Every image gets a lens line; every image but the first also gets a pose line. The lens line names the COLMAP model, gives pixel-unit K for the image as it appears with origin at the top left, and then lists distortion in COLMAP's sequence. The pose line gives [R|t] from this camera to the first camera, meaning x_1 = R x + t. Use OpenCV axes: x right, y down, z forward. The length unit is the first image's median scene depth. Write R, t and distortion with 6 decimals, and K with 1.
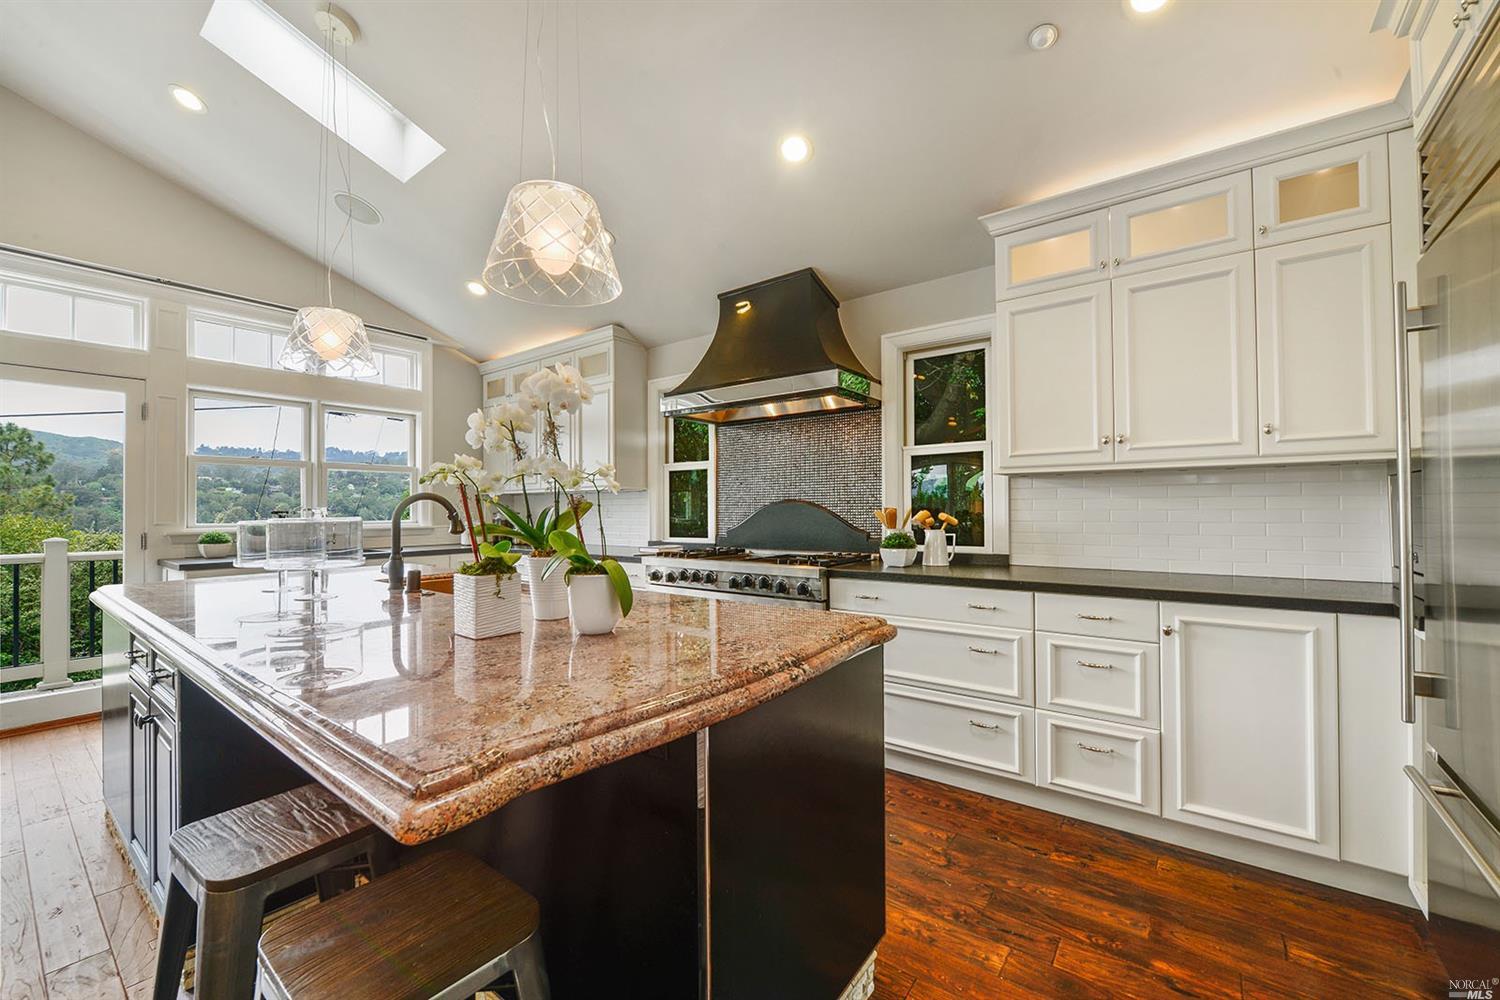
lens RADIAL K [[591.8, 0, 755.2], [0, 591.8, 497.0], [0, 0, 1]] dist [0.008166, -0.000904]
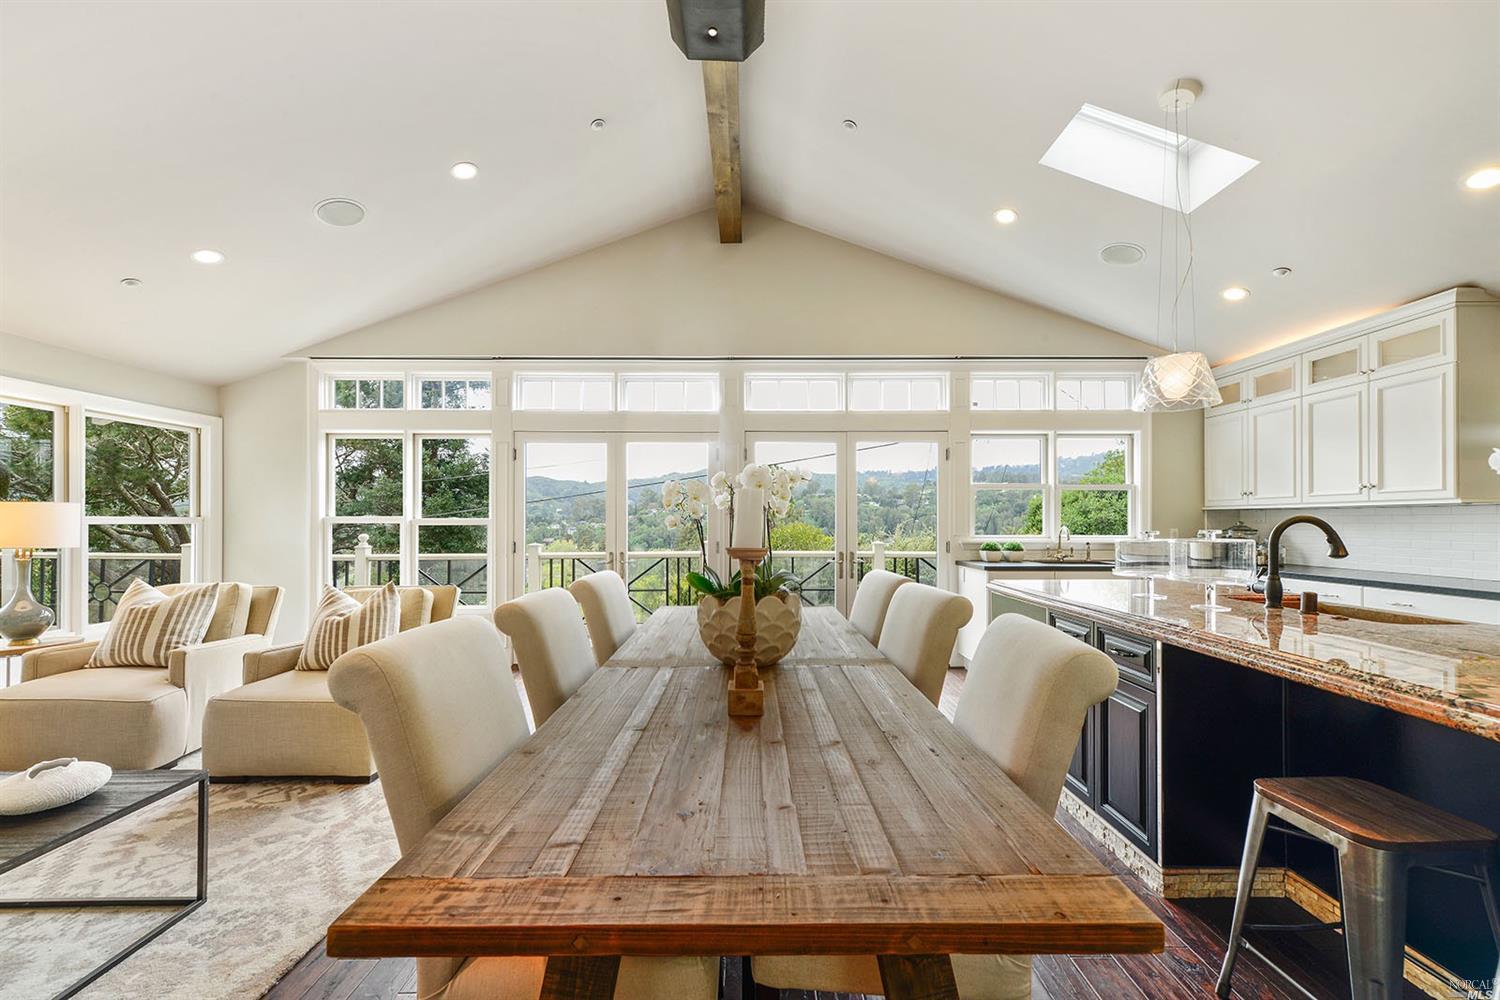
lens RADIAL K [[591.8, 0, 751.6], [0, 591.8, 517.4], [0, 0, 1]] dist [0.008166, -0.000904]
pose [[0.604975, 0.002665, -0.796240, -0.235534], [0.010866, 0.999874, 0.011602, -0.018495], [0.796170, -0.015671, 0.604869, -0.261976]]
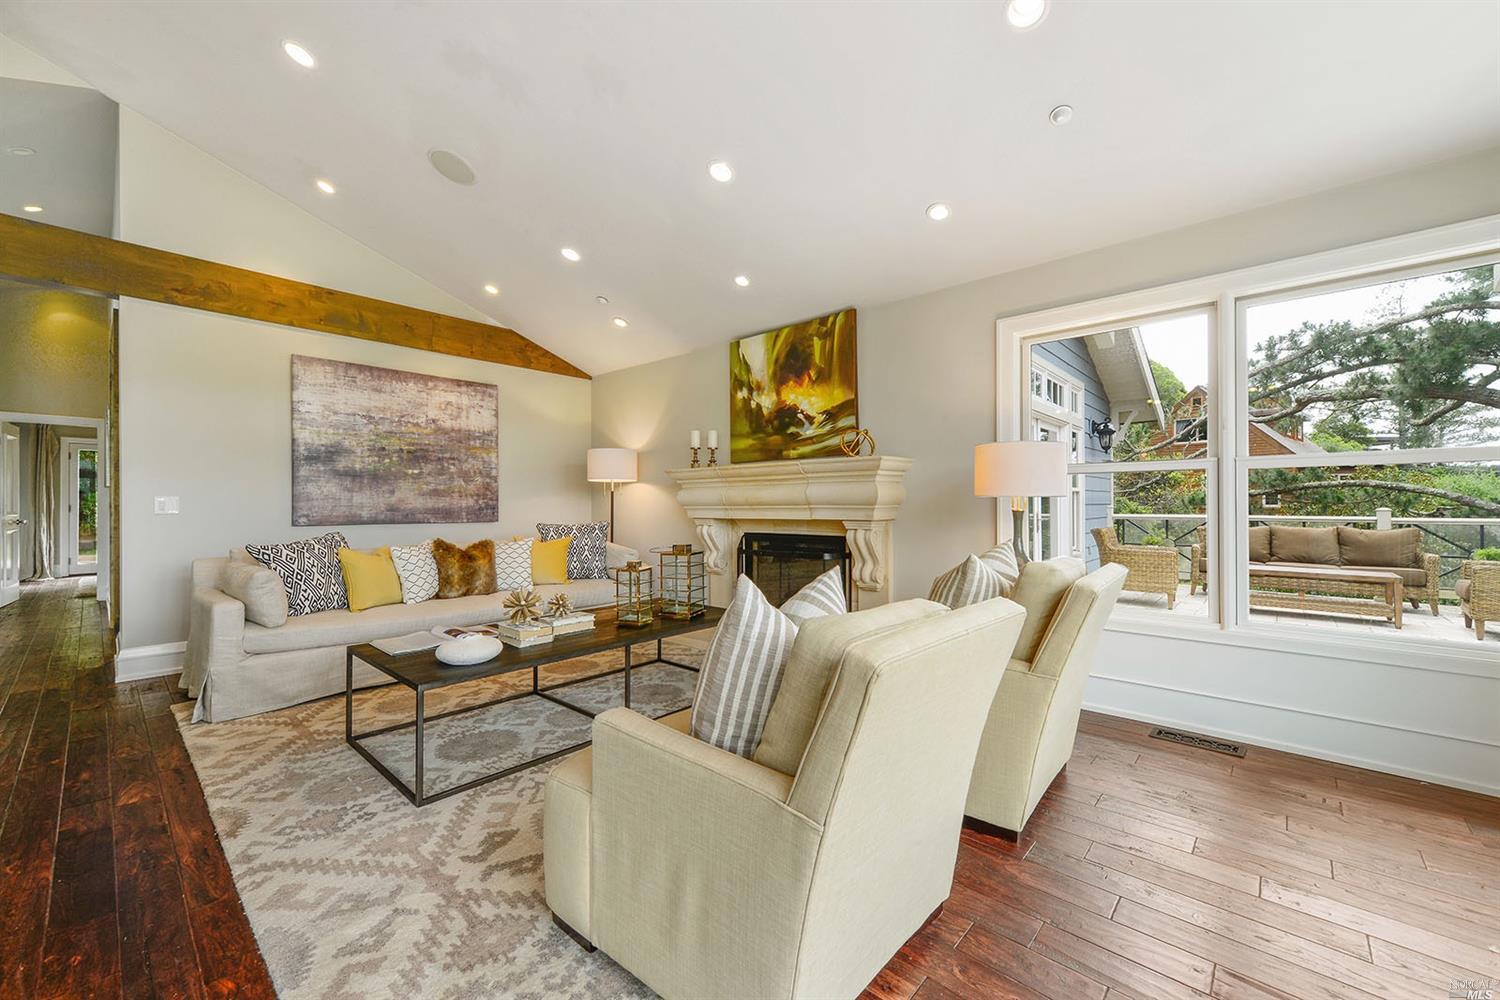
lens RADIAL K [[591.8, 0, 753.3], [0, 591.8, 493.9], [0, 0, 1]] dist [0.008166, -0.000904]
pose [[-0.995740, 0.013088, 0.091275, -1.561139], [0.009992, 0.999362, -0.034298, 0.059272], [-0.091666, -0.033240, -0.995235, 0.319029]]
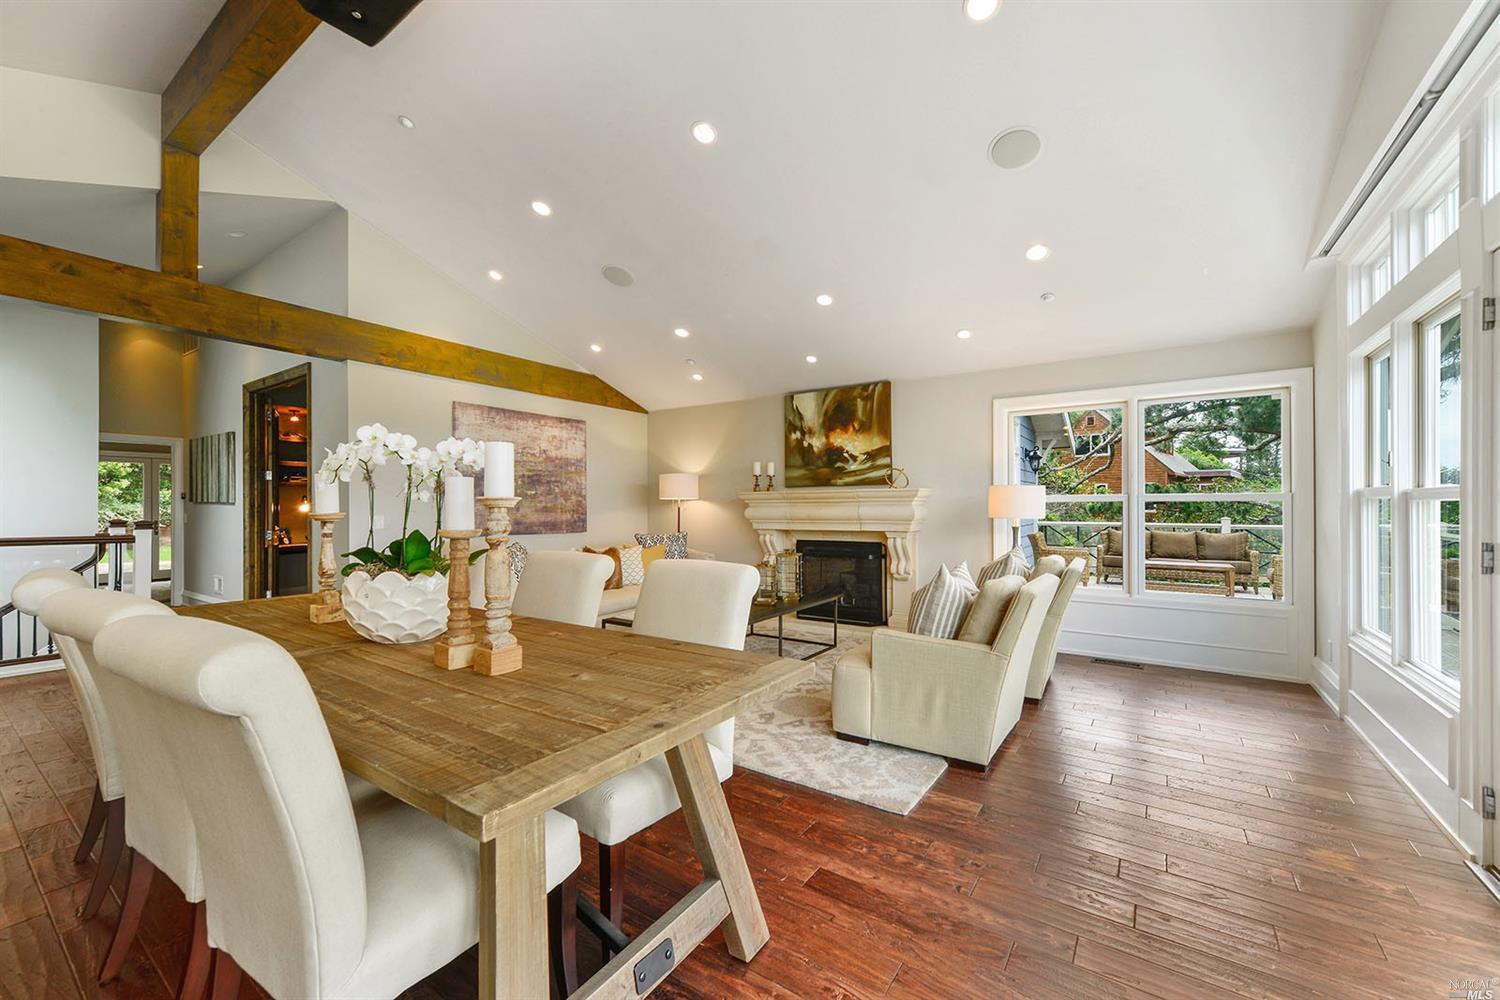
lens RADIAL K [[591.8, 0, 755.1], [0, 591.8, 497.2], [0, 0, 1]] dist [0.008166, -0.000904]
pose [[-0.999074, 0.010677, -0.041667, -1.163667], [0.012027, 0.999406, -0.032281, 0.023381], [0.041298, -0.032752, -0.998610, 0.834890]]
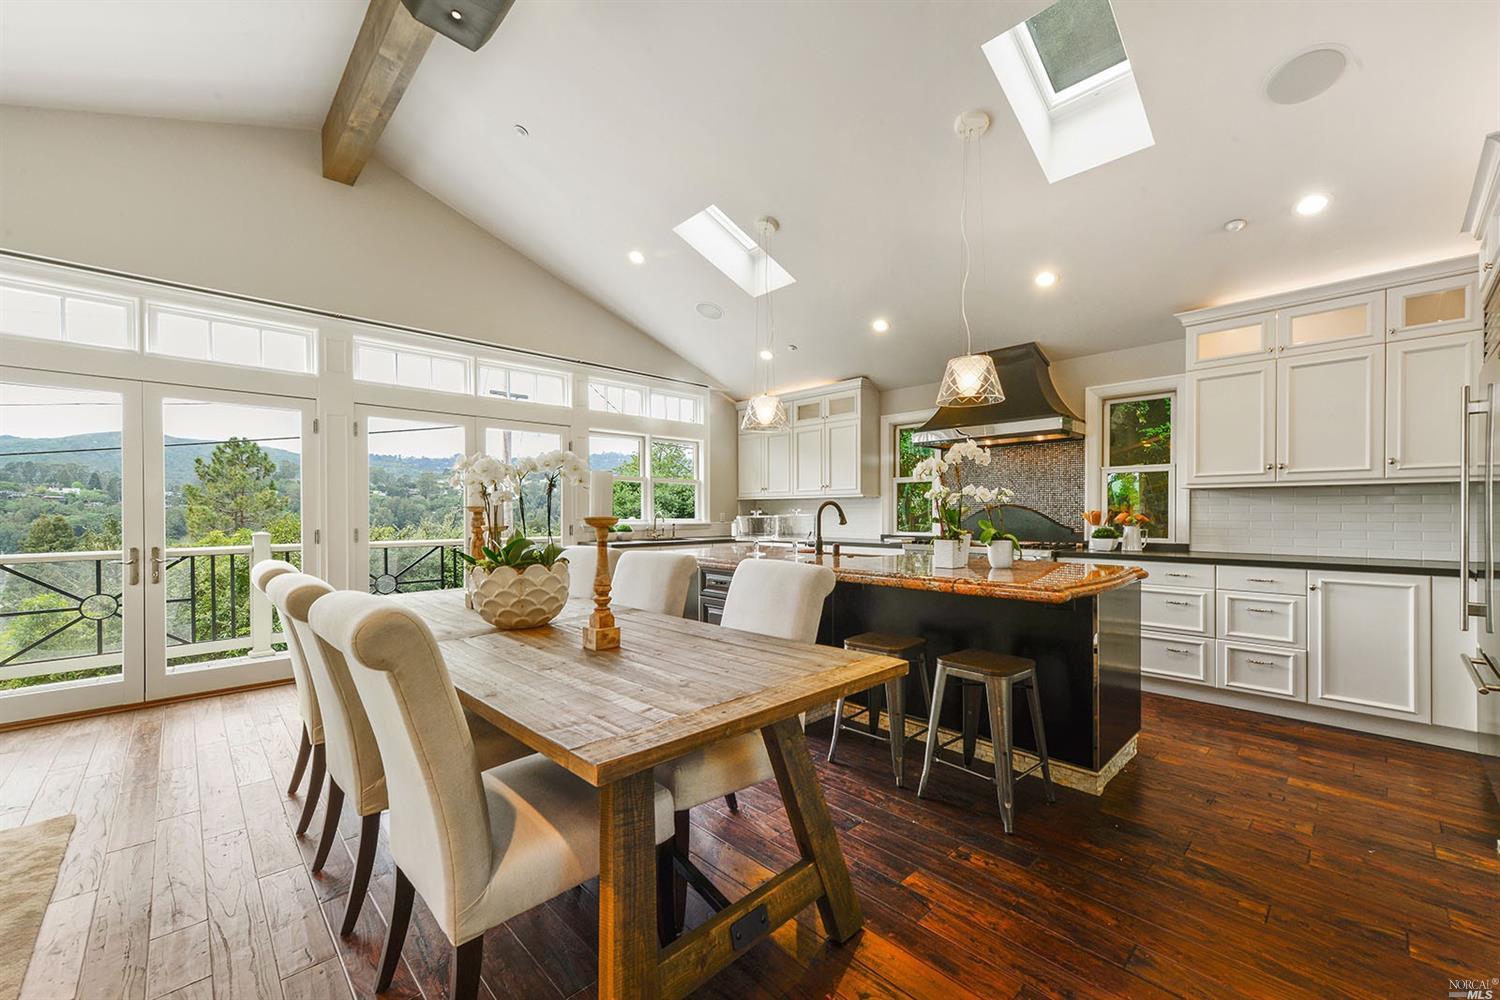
lens RADIAL K [[591.8, 0, 749.2], [0, 591.8, 513.6], [0, 0, 1]] dist [0.008166, -0.000904]
pose [[0.987794, 0.006404, -0.155635, -0.385878], [-0.002900, 0.999738, 0.022727, -0.005466], [0.155739, -0.021998, 0.987553, -0.564062]]
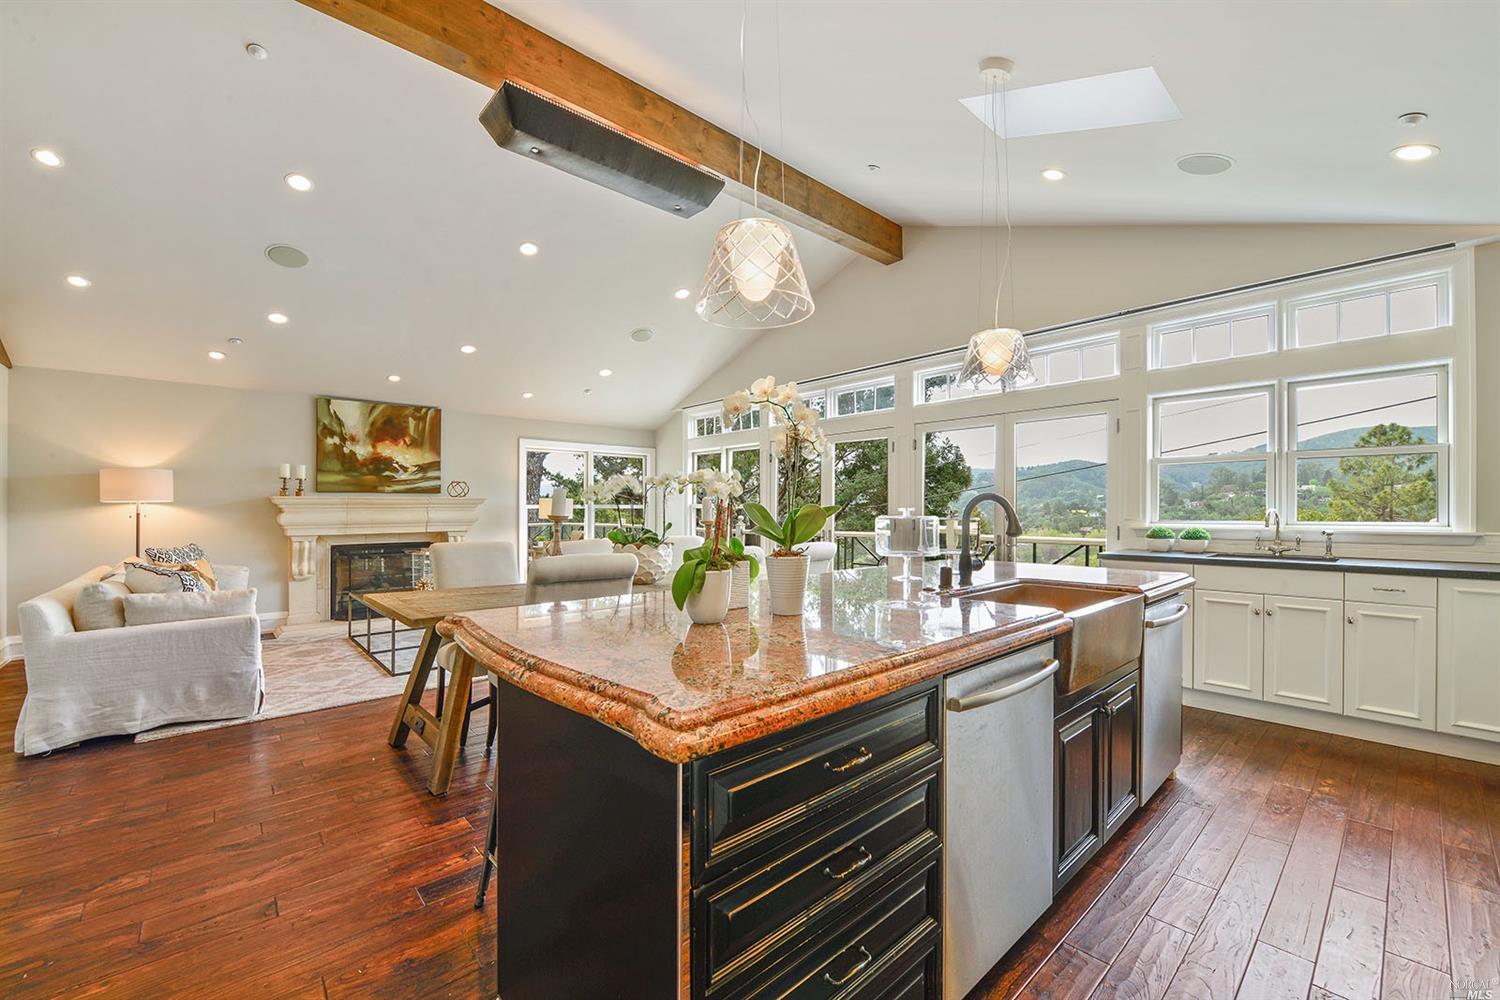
lens RADIAL K [[591.8, 0, 743.4], [0, 591.8, 503.4], [0, 0, 1]] dist [0.008166, -0.000904]
pose [[-0.194456, -0.001099, -0.980911, 0.362906], [0.021774, 0.999748, -0.005436, 0.005875], [0.980670, -0.022416, -0.194383, 0.588148]]
